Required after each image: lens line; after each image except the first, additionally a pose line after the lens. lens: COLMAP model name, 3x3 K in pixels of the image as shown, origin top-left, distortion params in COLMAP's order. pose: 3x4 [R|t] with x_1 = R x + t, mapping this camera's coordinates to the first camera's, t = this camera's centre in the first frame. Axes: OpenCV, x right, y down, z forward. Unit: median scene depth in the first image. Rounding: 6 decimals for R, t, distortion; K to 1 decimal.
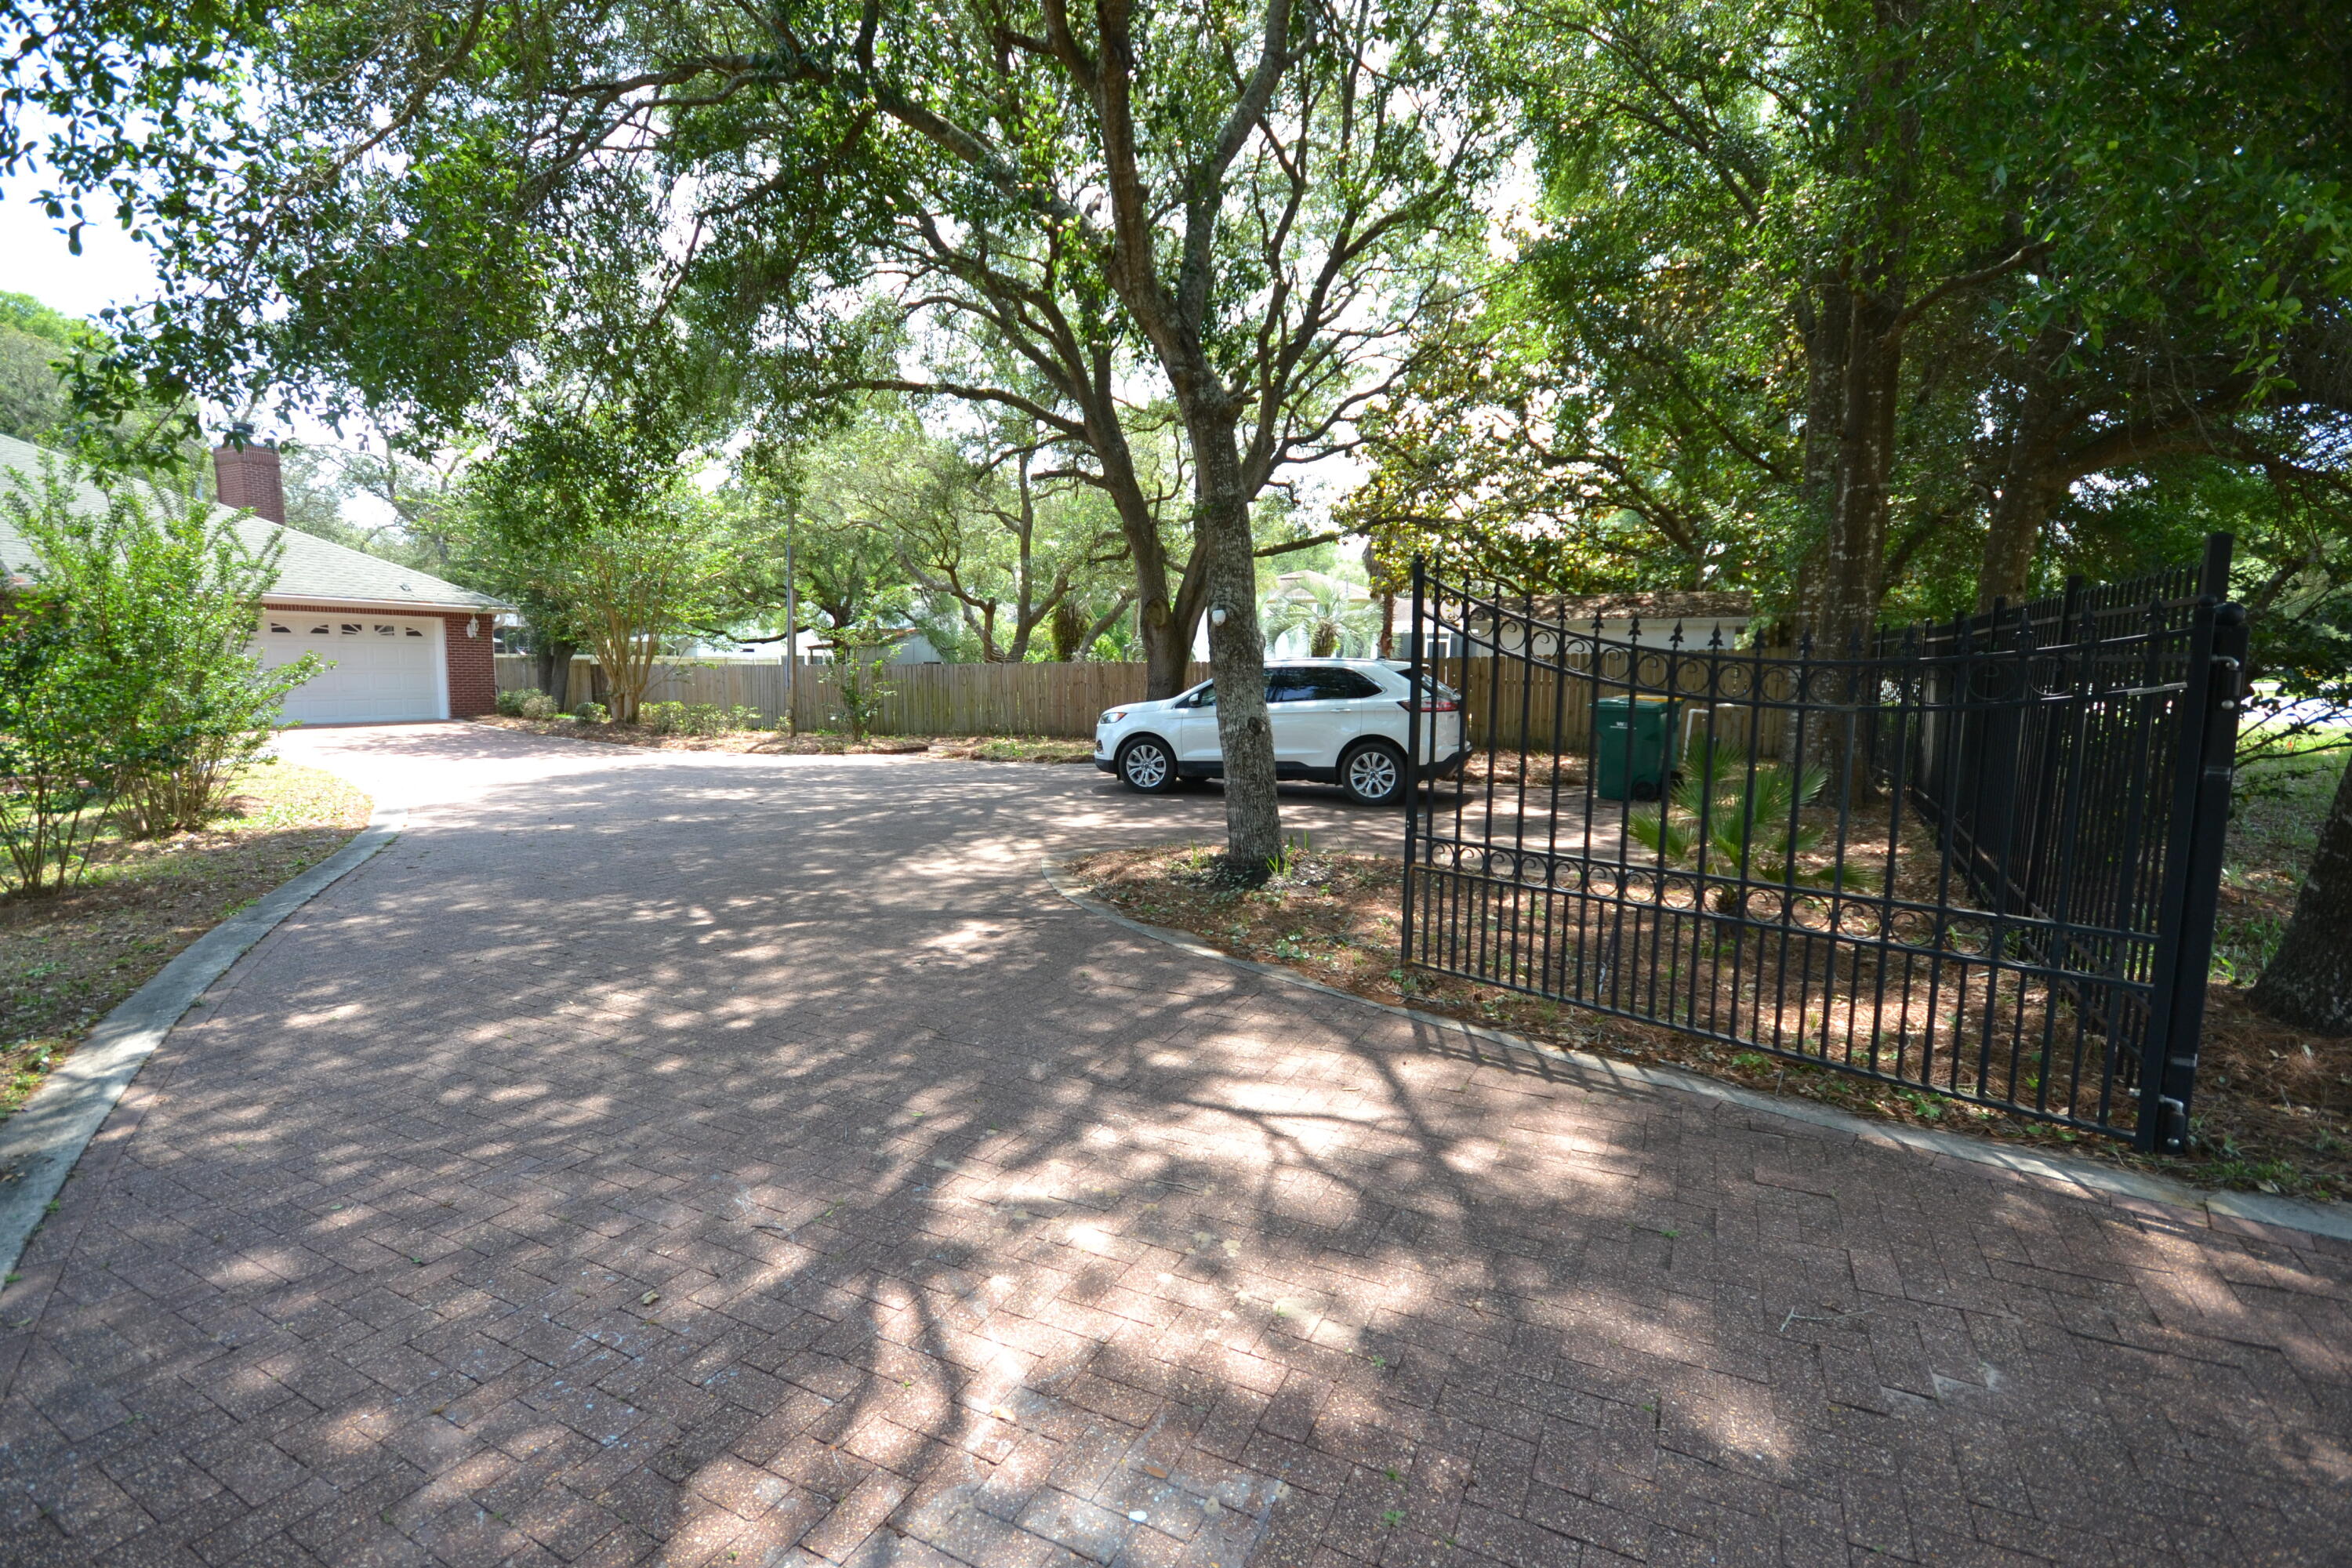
lens RADIAL K [[1043.3, 0, 1180.3], [0, 1043.3, 786.9], [0, 0, 1]] dist [0.009972, -0.007723]
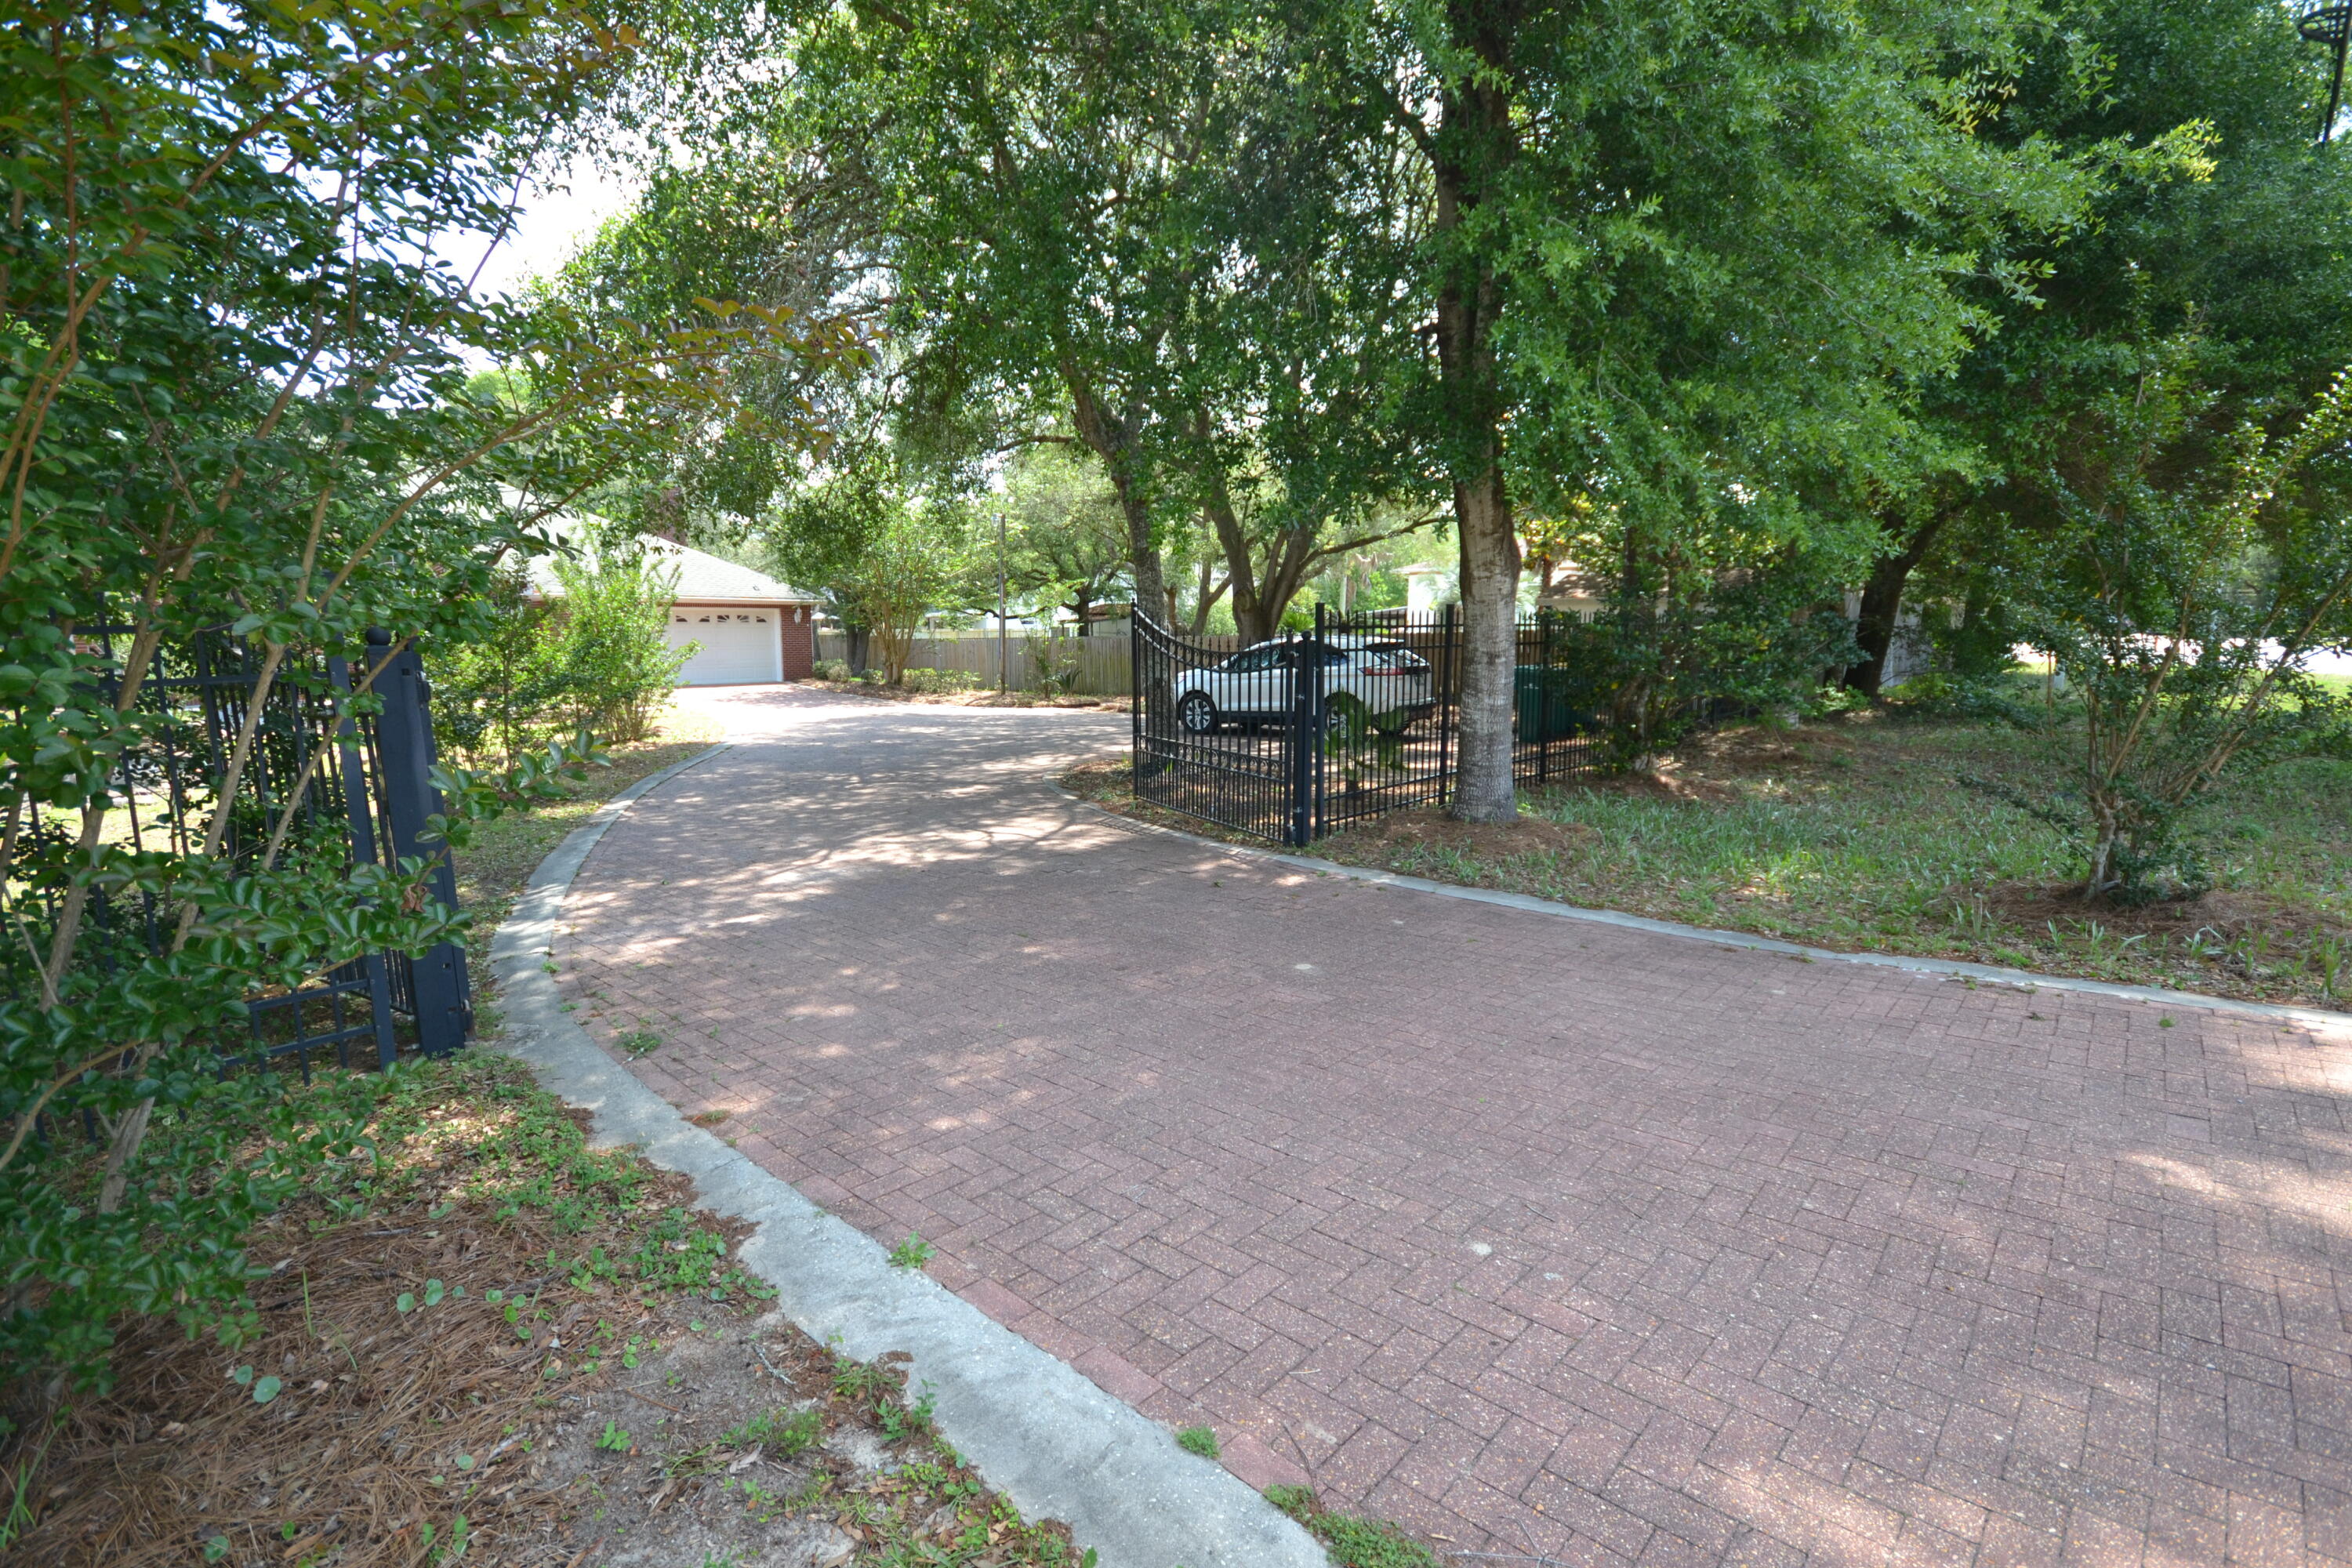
lens RADIAL K [[1043.3, 0, 1168.0], [0, 1043.3, 776.5], [0, 0, 1]] dist [0.009972, -0.007723]
pose [[0.961476, 0.025163, -0.273734, 0.209450], [-0.018718, 0.999483, 0.026129, 0.018376], [0.274250, -0.019998, 0.961450, -0.234299]]
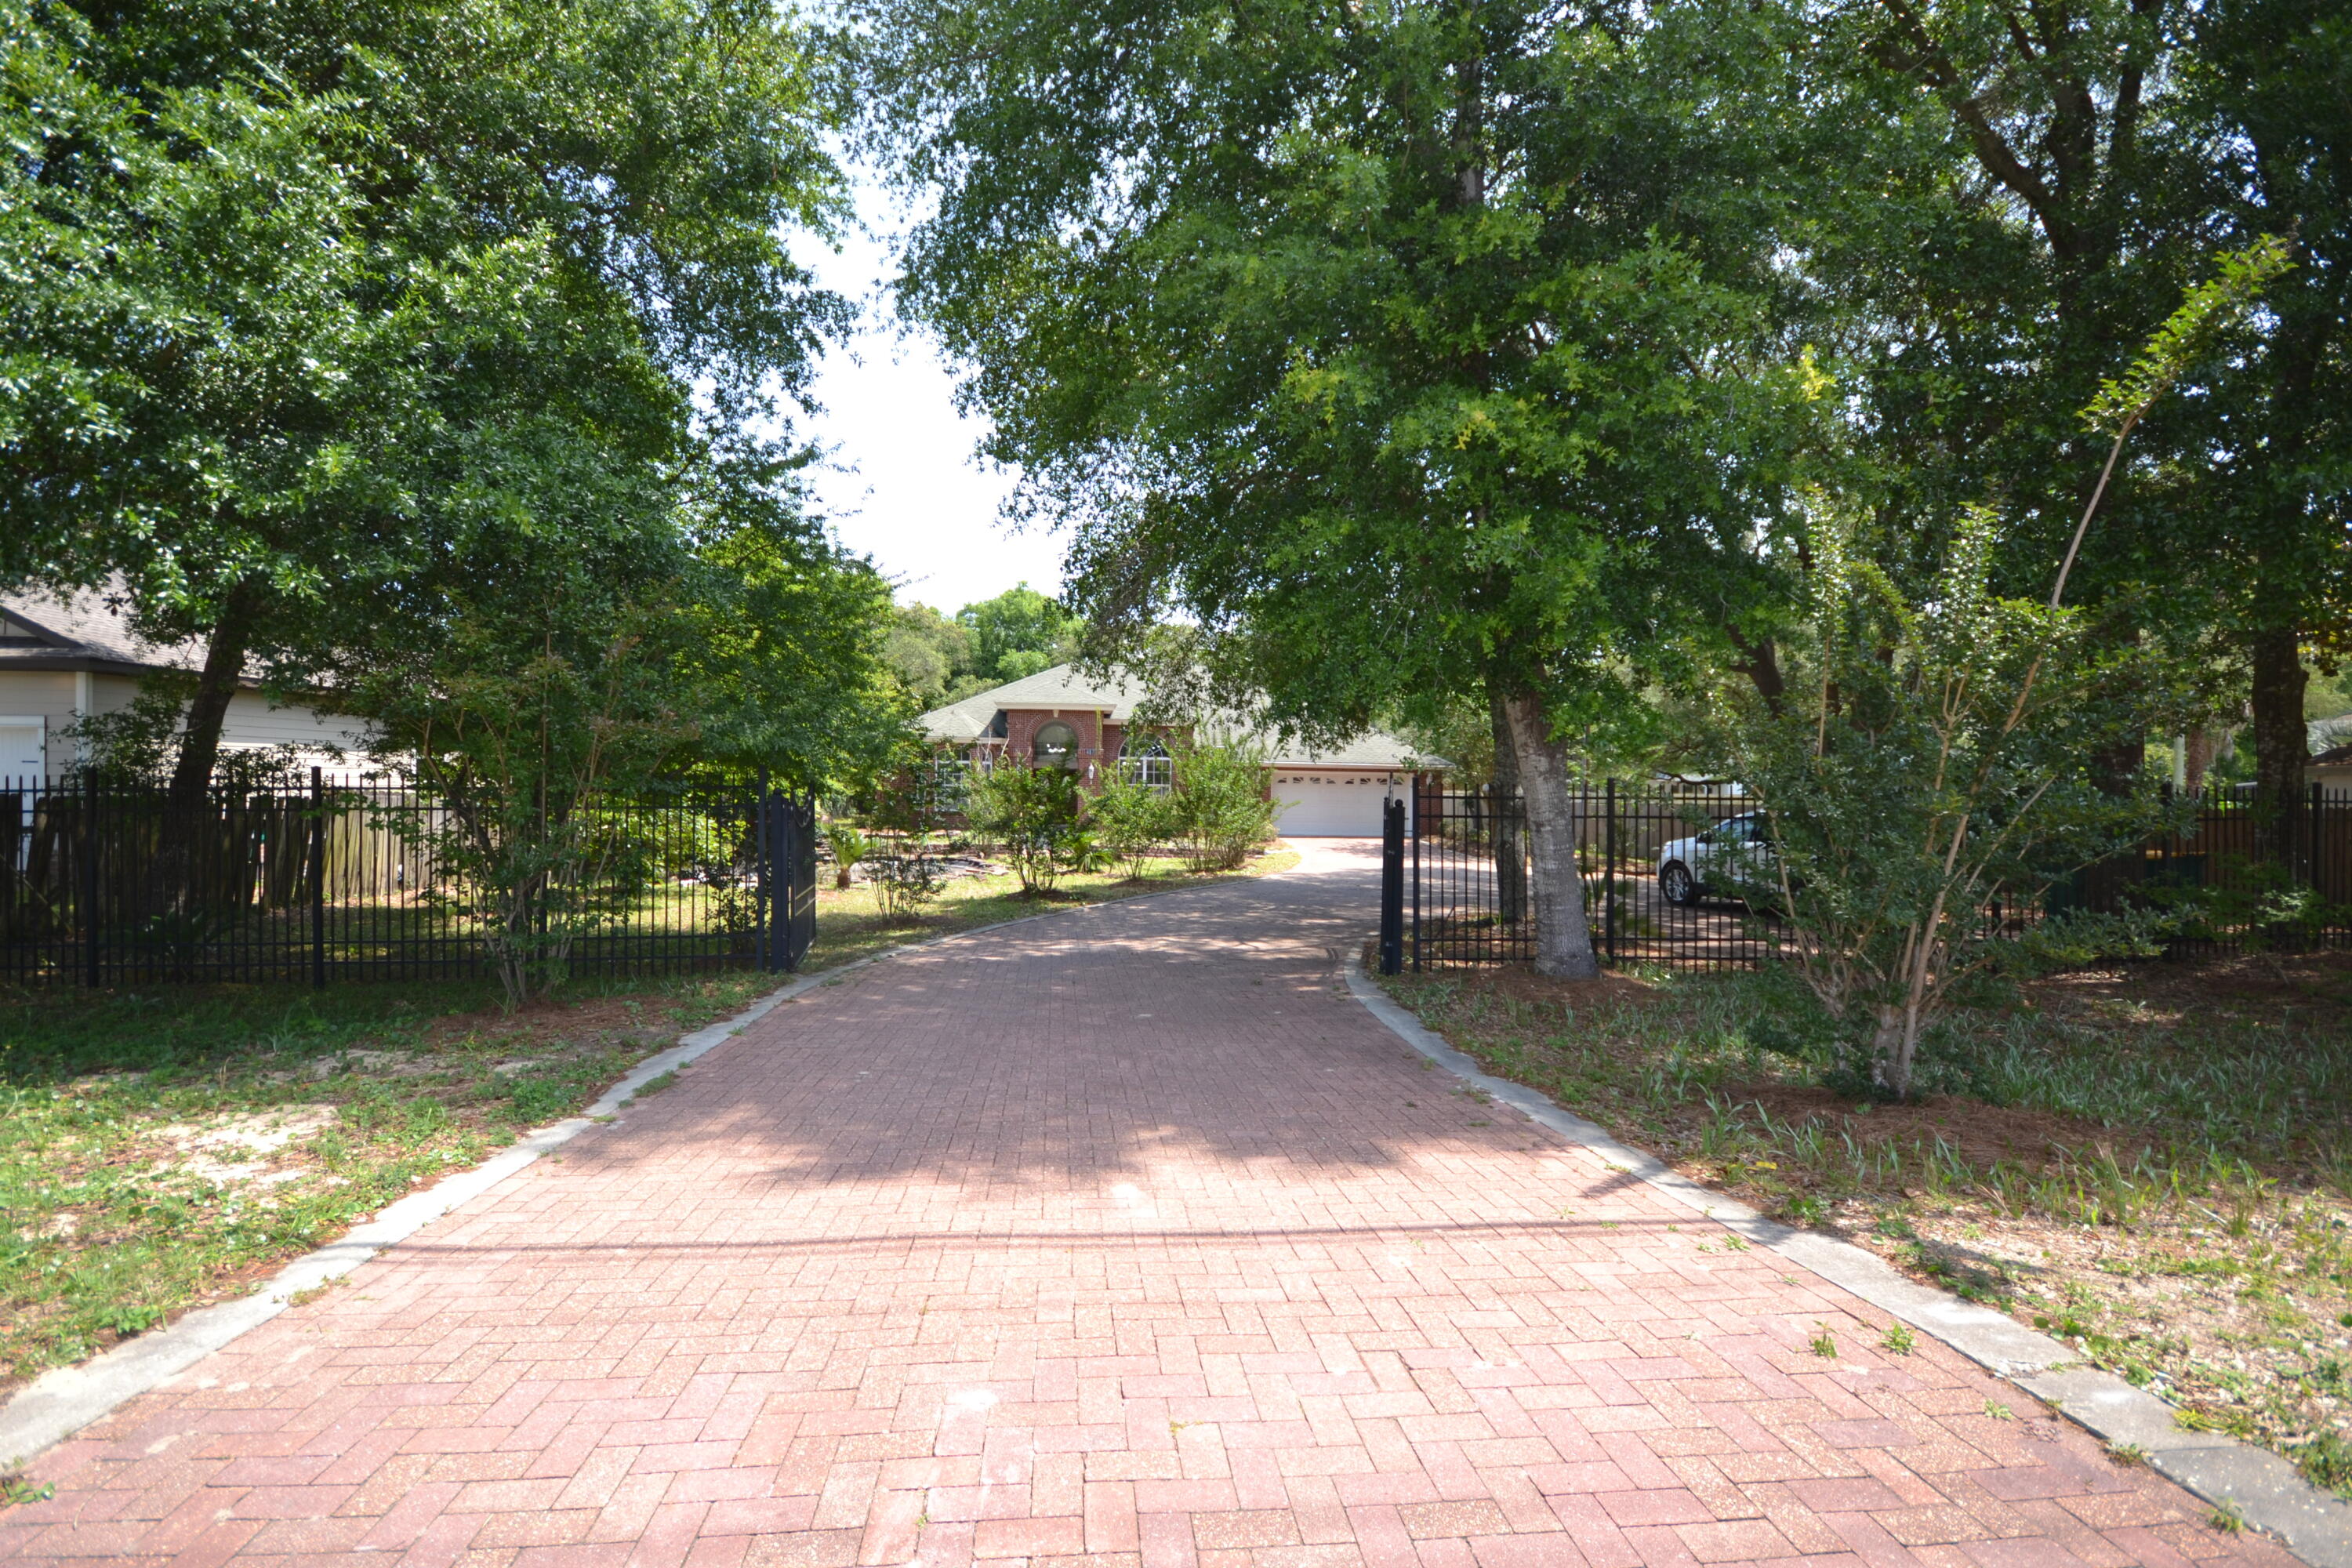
lens RADIAL K [[1043.3, 0, 1166.9], [0, 1043.3, 787.1], [0, 0, 1]] dist [0.009972, -0.007723]
pose [[0.541611, -0.003920, -0.840620, 0.496456], [-0.105968, 0.991694, -0.072899, 0.016256], [0.833923, 0.128562, 0.536697, -0.186408]]
